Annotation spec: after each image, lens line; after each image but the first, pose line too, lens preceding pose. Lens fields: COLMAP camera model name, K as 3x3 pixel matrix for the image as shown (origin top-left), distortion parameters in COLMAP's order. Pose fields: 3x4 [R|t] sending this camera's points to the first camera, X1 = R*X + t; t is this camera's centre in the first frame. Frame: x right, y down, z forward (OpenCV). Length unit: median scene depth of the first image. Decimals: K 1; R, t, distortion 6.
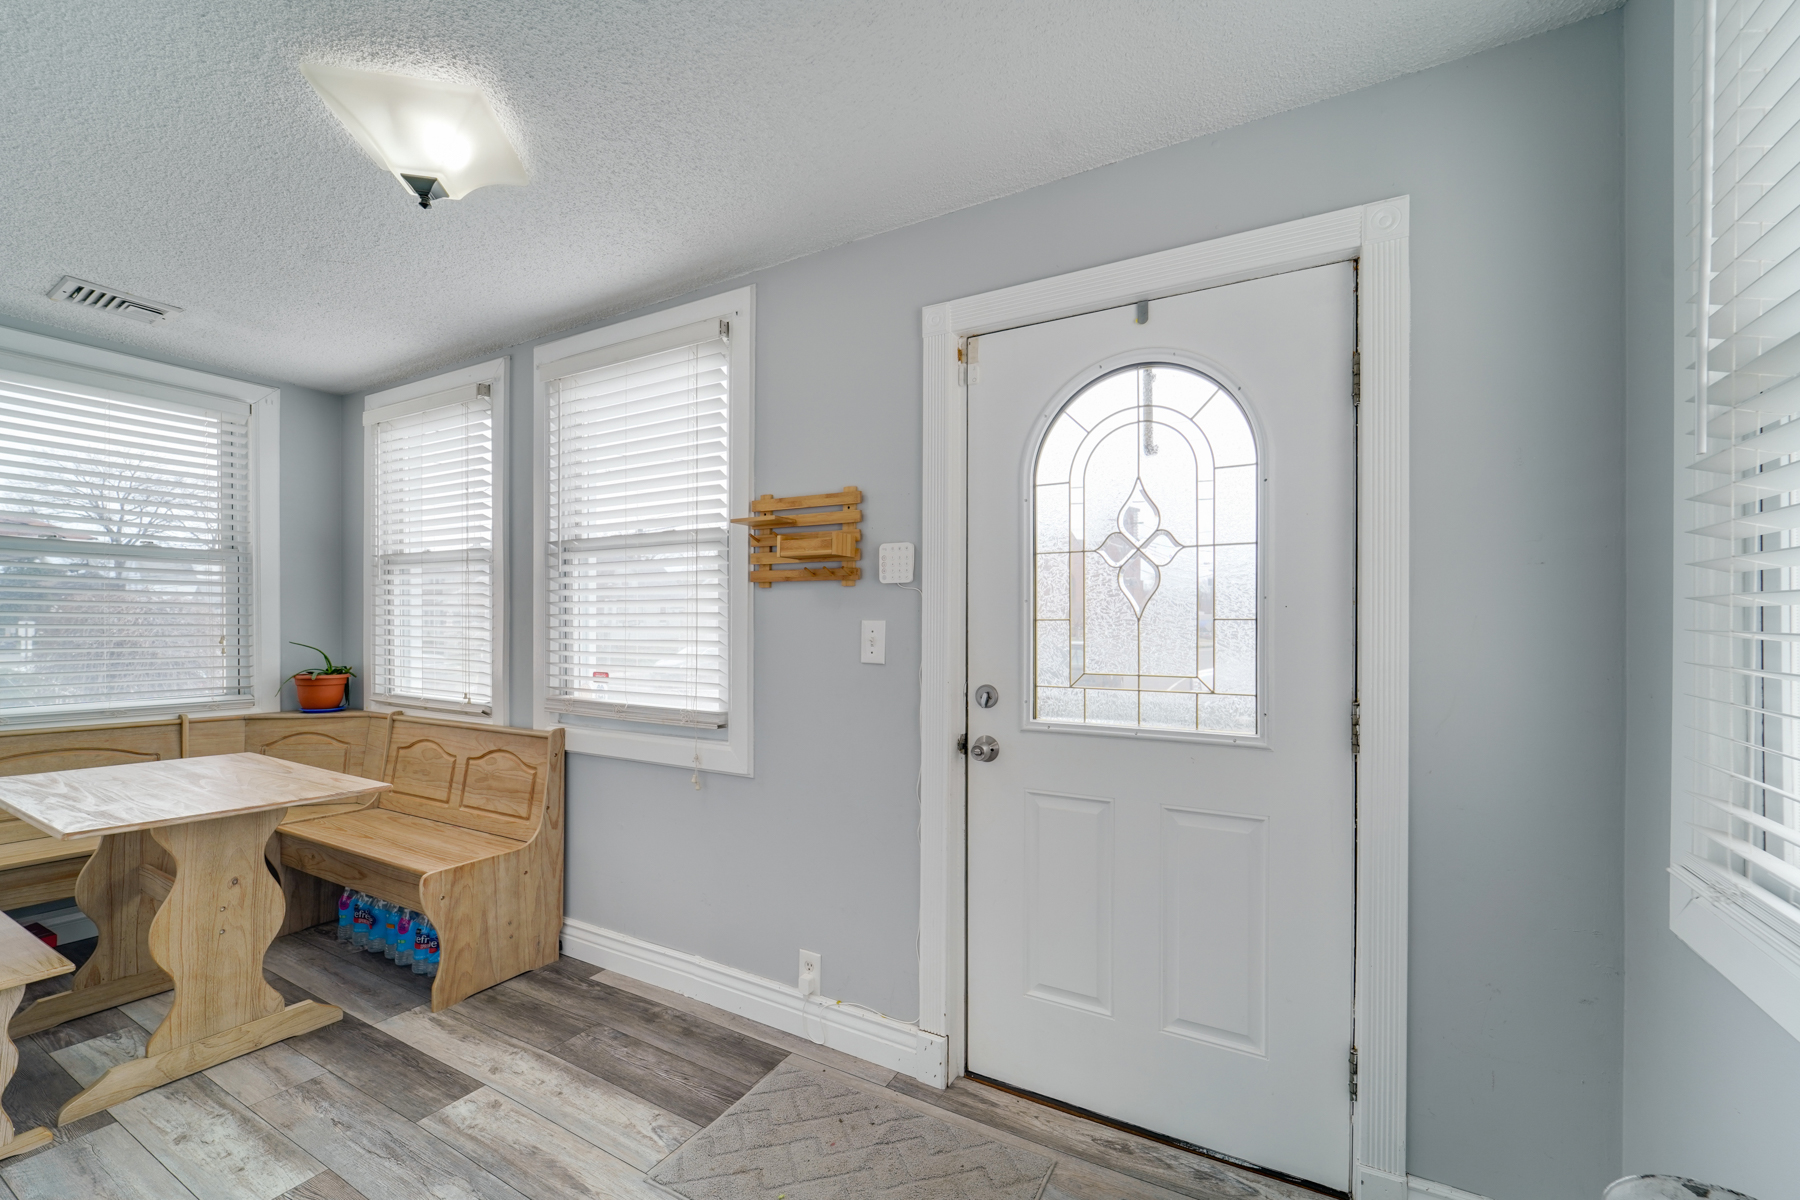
lens RADIAL K [[742.2, 0, 903.8], [0, 742.2, 621.7], [0, 0, 1]] dist [-0.001996, 0.000087]
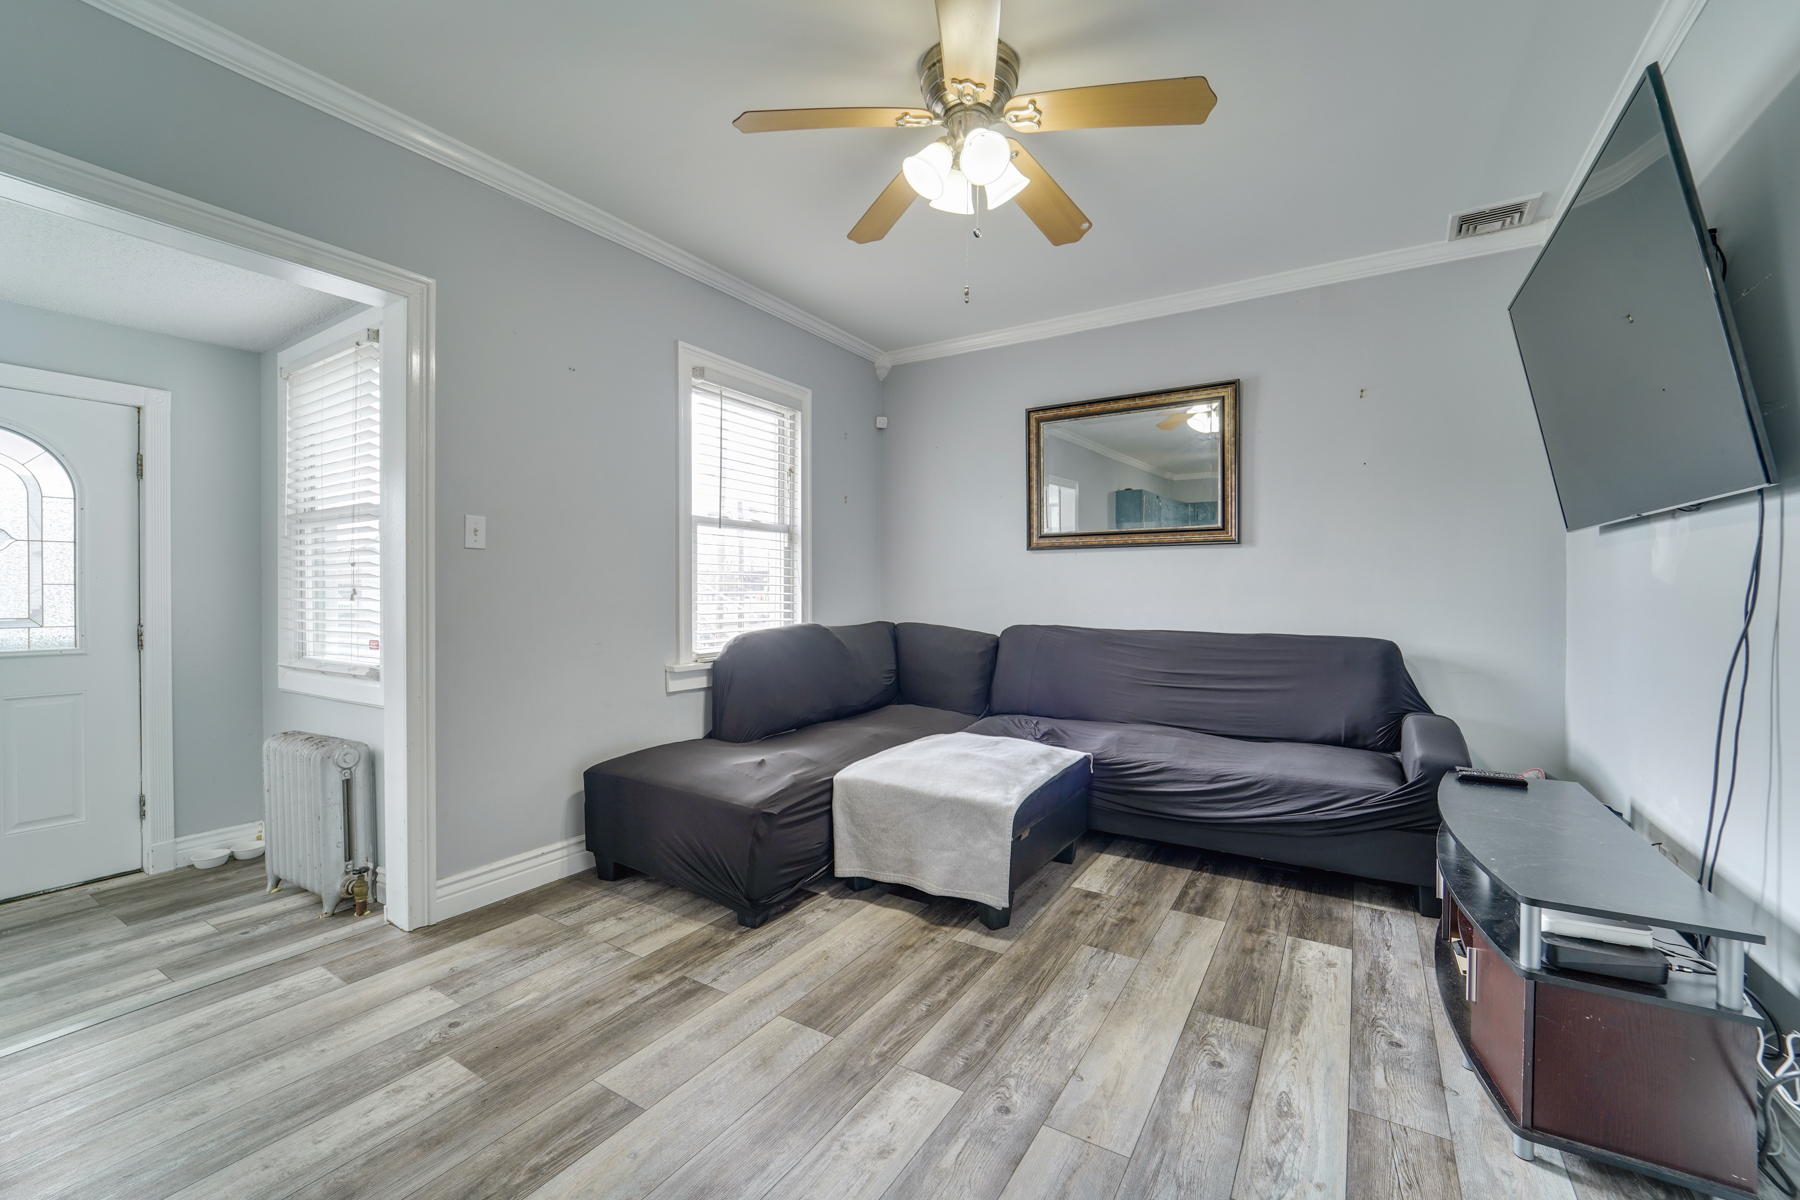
lens RADIAL K [[728.8, 0, 893.4], [0, 728.8, 590.6], [0, 0, 1]] dist [-0.012836, -0.000502]
pose [[0.050512, 0.001465, 0.998722, -0.909968], [0.005938, 0.999981, -0.001767, 0.021307], [-0.998706, 0.006020, 0.050502, -0.847086]]
